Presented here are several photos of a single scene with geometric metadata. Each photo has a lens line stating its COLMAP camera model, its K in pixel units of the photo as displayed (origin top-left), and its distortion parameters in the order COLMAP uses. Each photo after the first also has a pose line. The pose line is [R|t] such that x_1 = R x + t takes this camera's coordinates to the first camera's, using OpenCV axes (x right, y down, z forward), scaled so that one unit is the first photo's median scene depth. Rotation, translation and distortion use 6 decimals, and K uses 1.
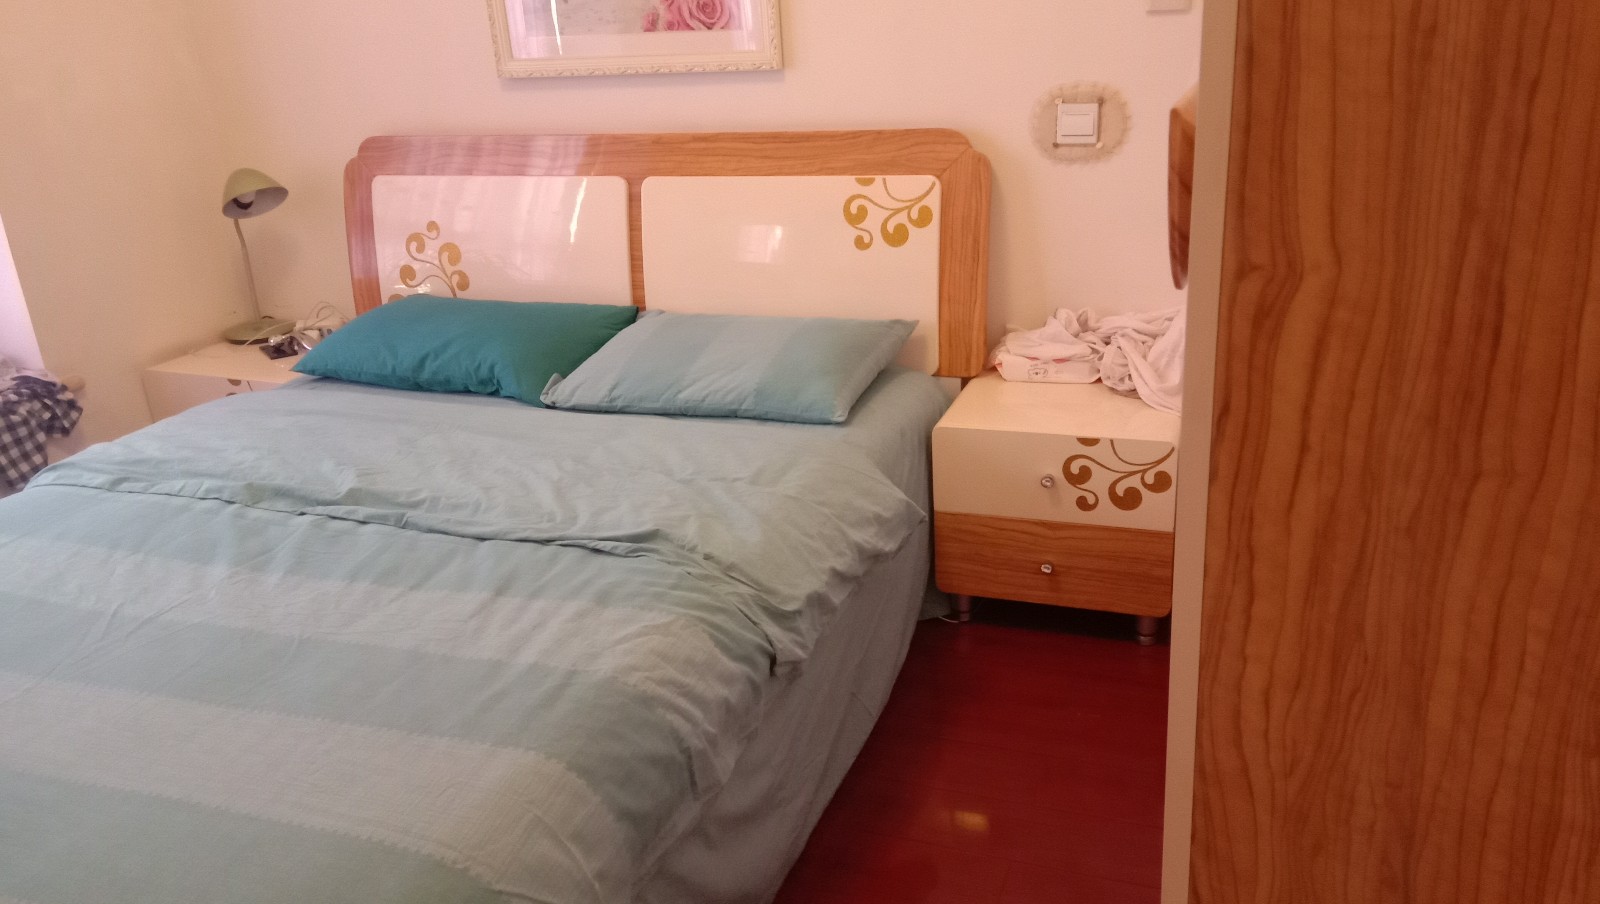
lens RADIAL K [[1242.6, 0, 801.9], [0, 1242.6, 455.1], [0, 0, 1]] dist [0.052037, -0.053236]
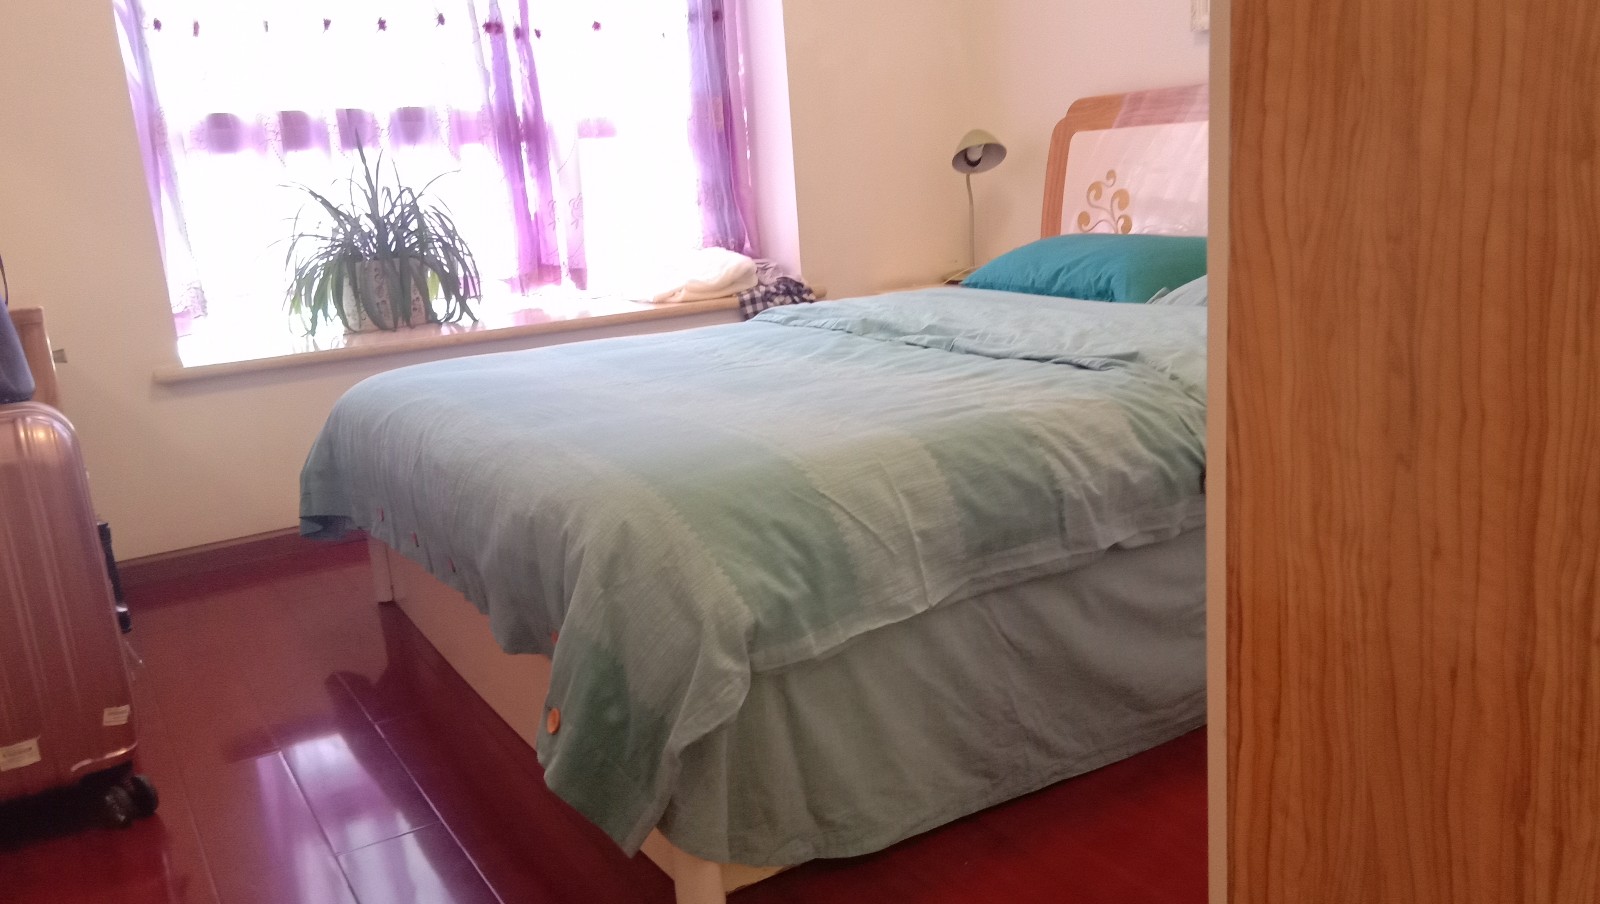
lens RADIAL K [[1242.6, 0, 790.7], [0, 1242.6, 457.6], [0, 0, 1]] dist [0.052037, -0.053236]
pose [[0.782712, 0.154947, -0.602788, 0.358924], [-0.207188, 0.978143, -0.017599, 0.269333], [0.586886, 0.138666, 0.797707, 0.012949]]
